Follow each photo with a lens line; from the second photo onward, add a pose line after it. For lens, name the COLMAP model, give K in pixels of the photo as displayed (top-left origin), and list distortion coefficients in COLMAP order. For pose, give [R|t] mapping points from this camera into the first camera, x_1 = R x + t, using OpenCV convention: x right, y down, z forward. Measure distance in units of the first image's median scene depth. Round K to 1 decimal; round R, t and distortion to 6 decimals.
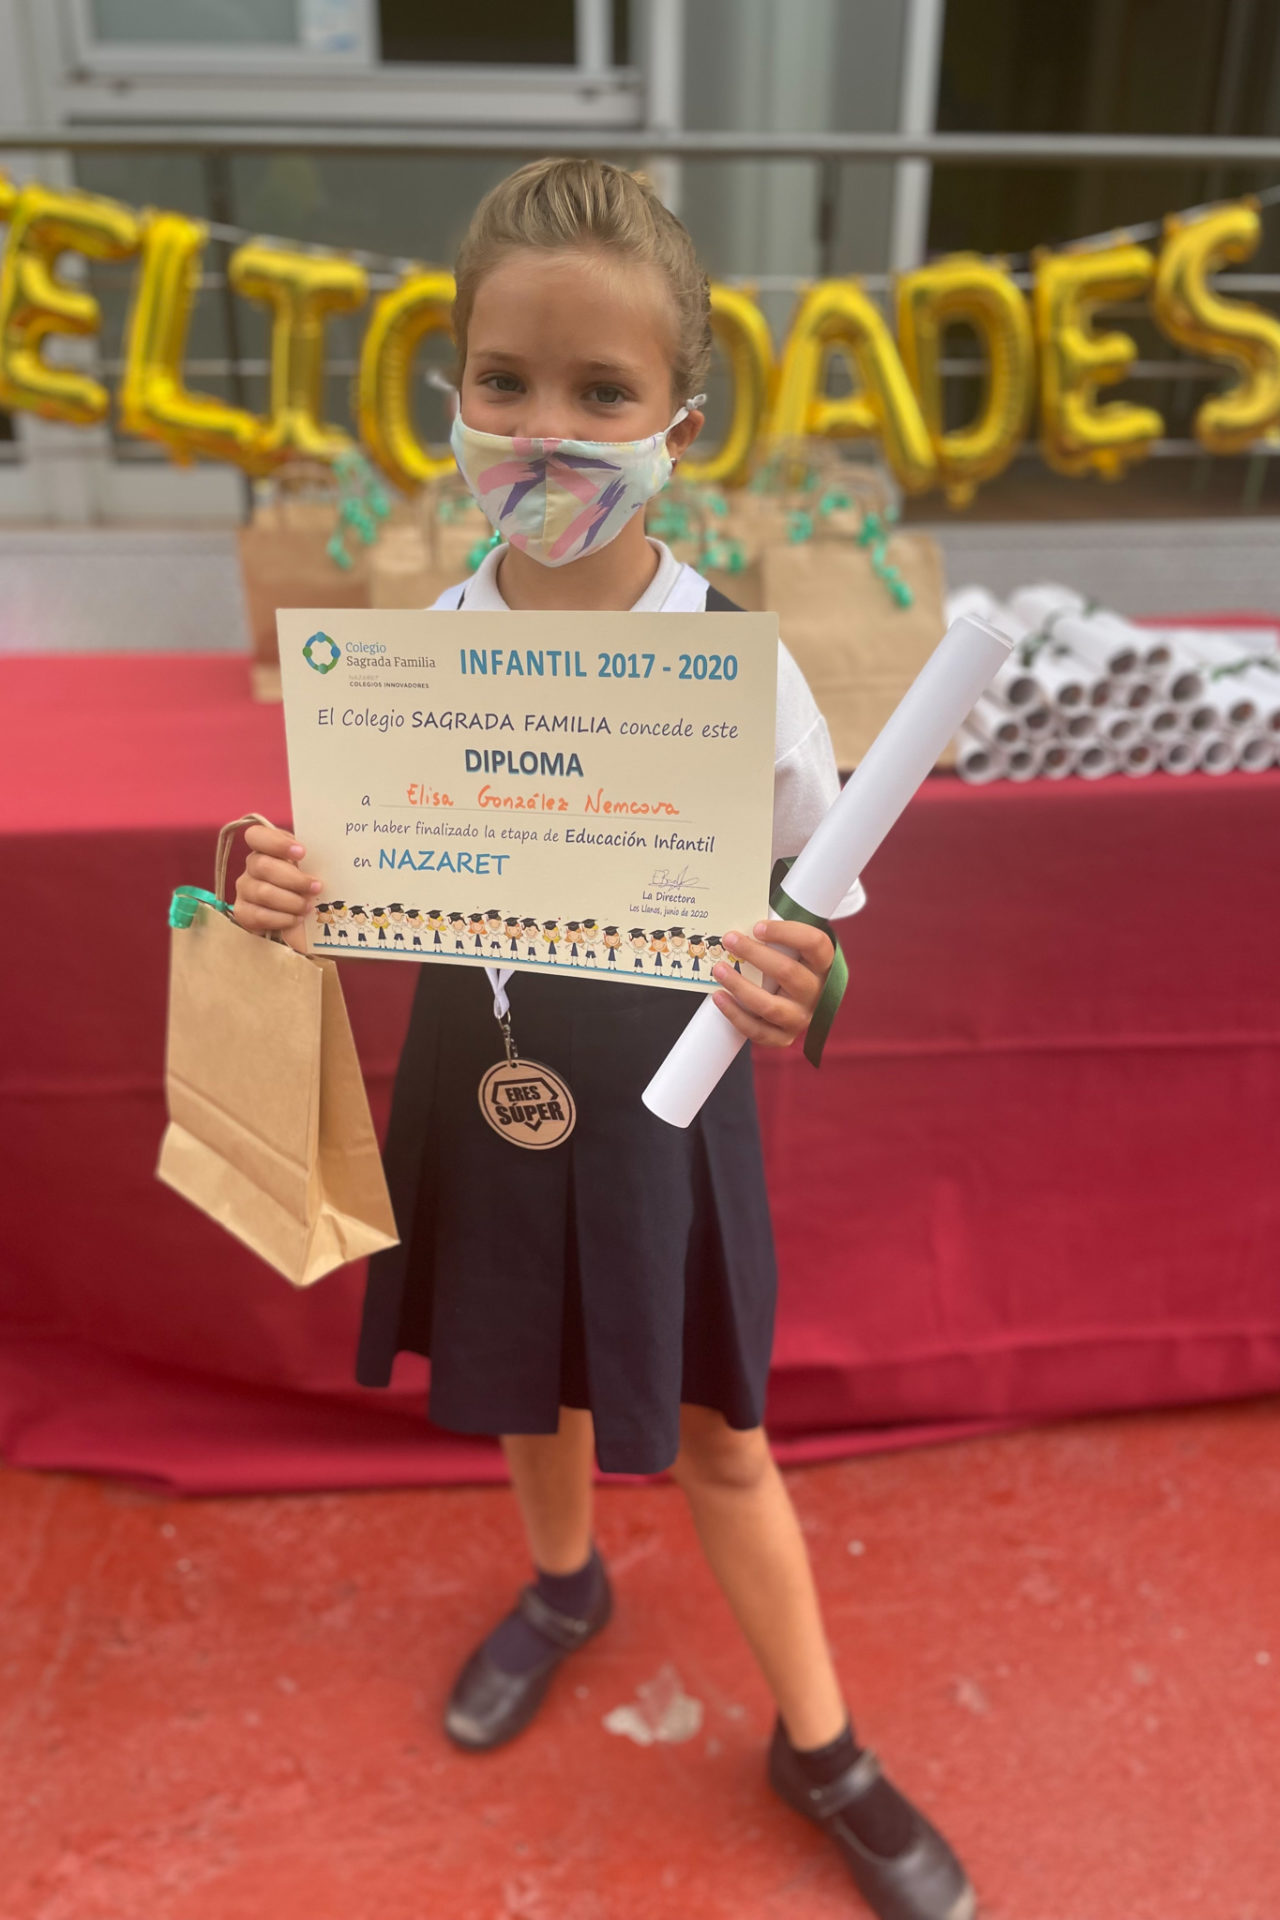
lens RADIAL K [[1444.2, 0, 645.5], [0, 1444.2, 950.4], [0, 0, 1]] dist [0.079166, -0.108402]
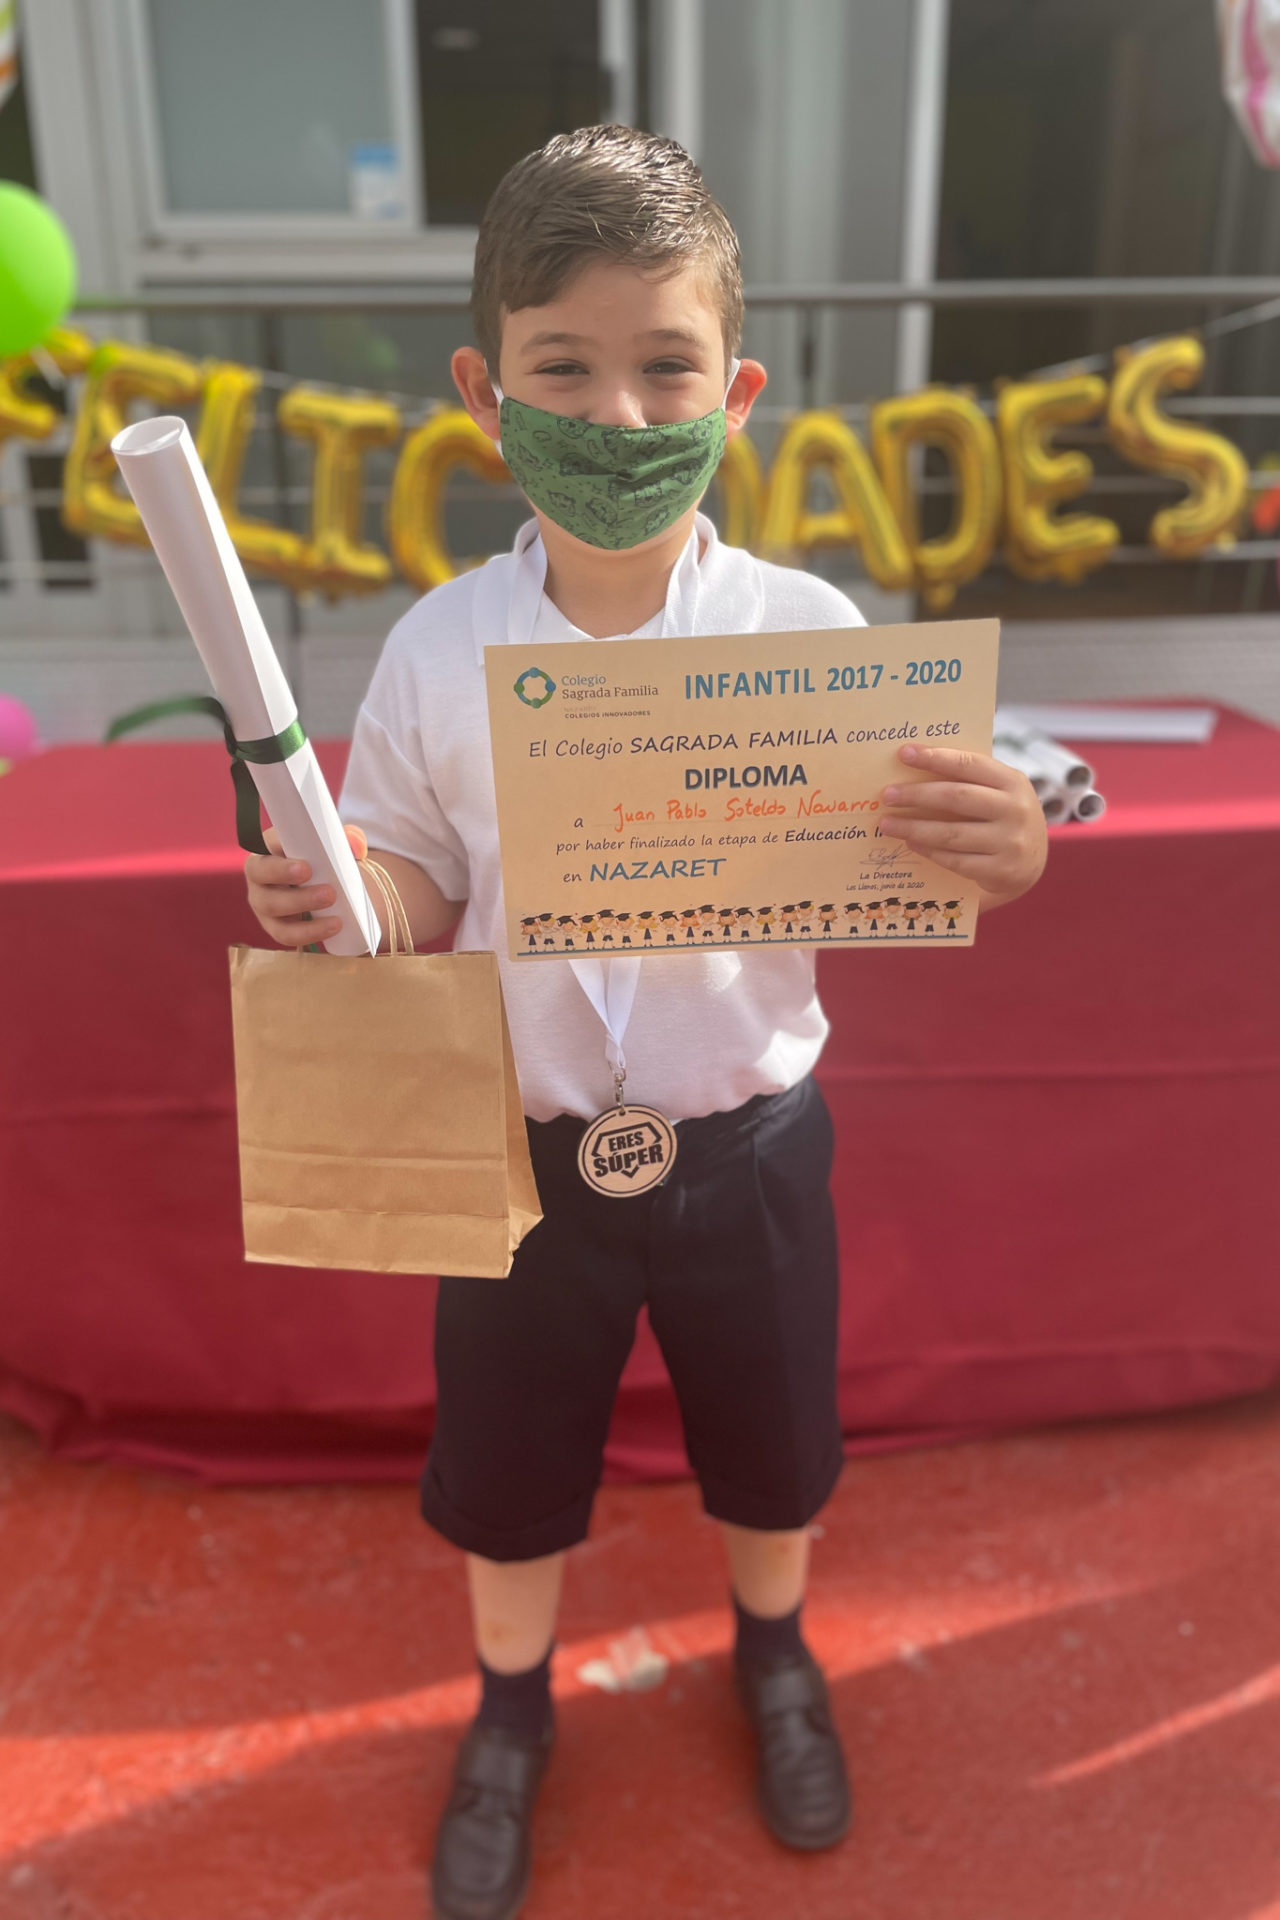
lens RADIAL K [[1444.2, 0, 643.2], [0, 1444.2, 953.3], [0, 0, 1]] dist [0.079166, -0.108402]
pose [[0.999321, -0.004144, -0.036605, 0.055183], [0.001267, 0.996930, -0.078294, 0.061954], [0.036817, 0.078194, 0.996258, -0.122444]]
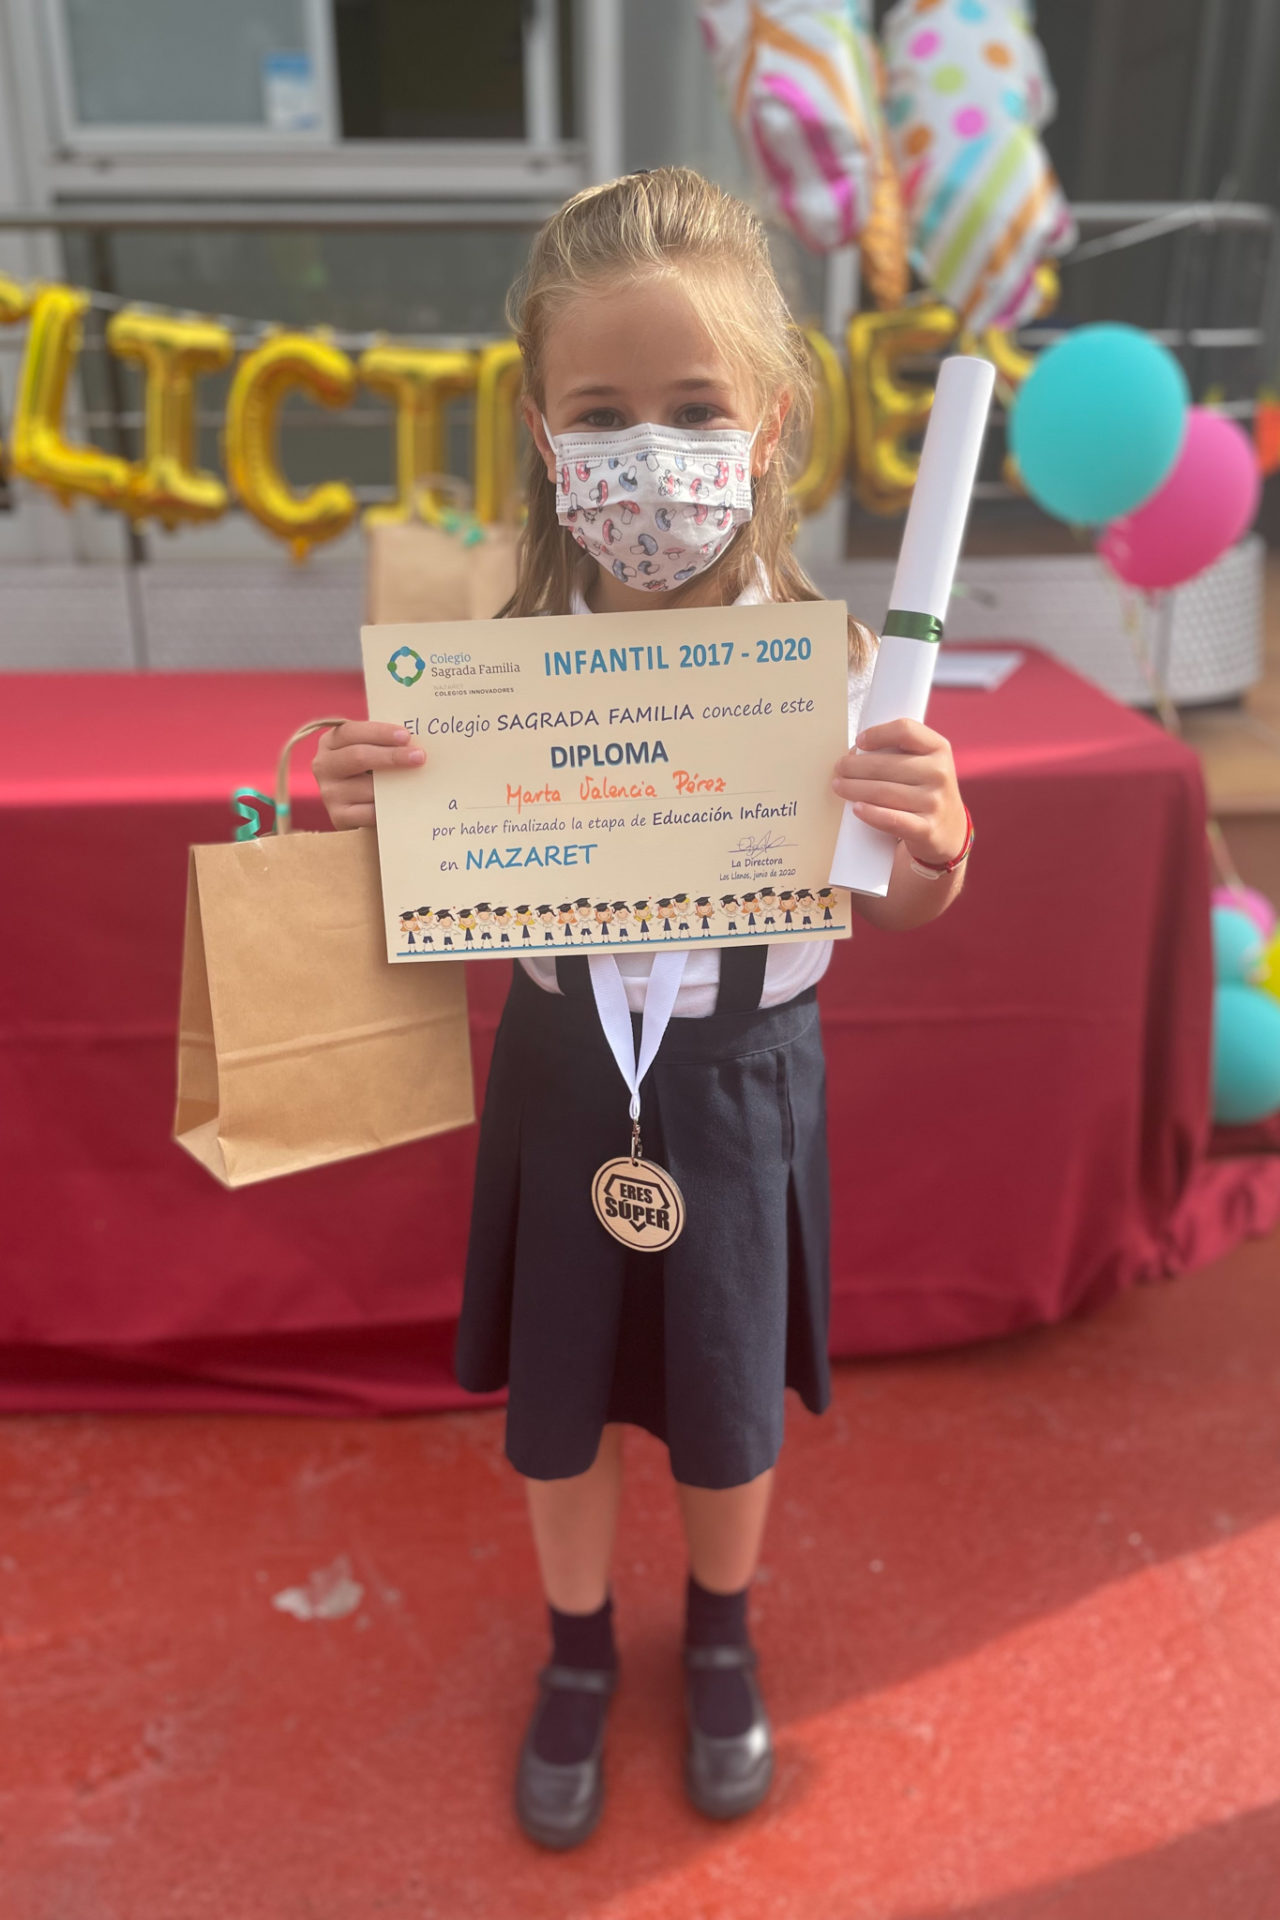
lens RADIAL K [[1444.2, 0, 644.6], [0, 1444.2, 952.5], [0, 0, 1]] dist [0.079166, -0.108402]
pose [[0.998702, 0.009638, -0.050009, 0.268455], [-0.011154, 0.999484, -0.030128, 0.049913], [0.049693, 0.030647, 0.998294, -0.112075]]
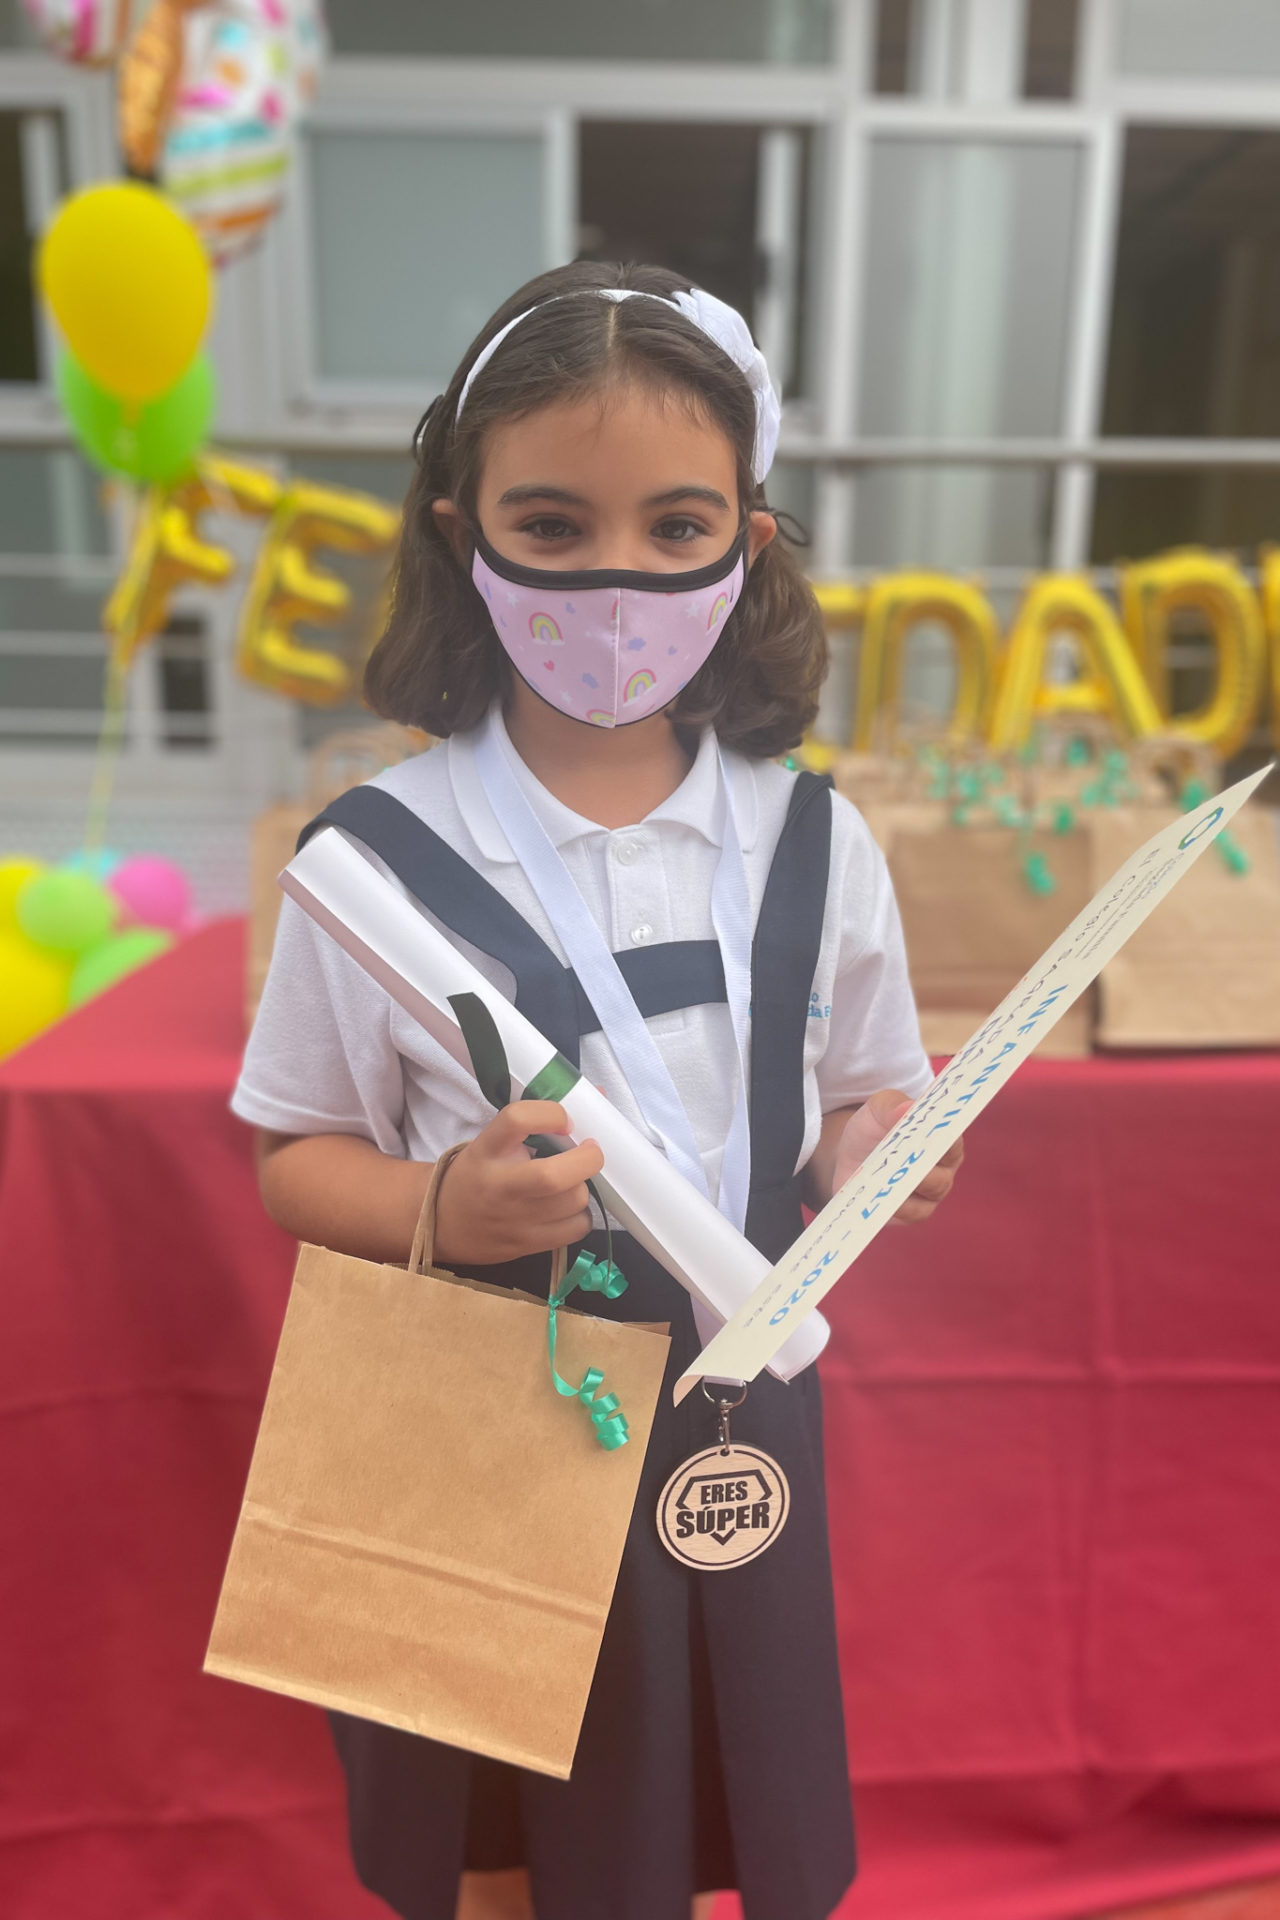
lens RADIAL K [[1444.2, 0, 657.6], [0, 1444.2, 970.0], [0, 0, 1]] dist [0.079166, -0.108402]
pose [[0.998035, 0.022217, -0.058595, -0.127483], [-0.032691, 0.982316, -0.184355, 0.009157], [0.053463, 0.185909, 0.981111, 0.067376]]
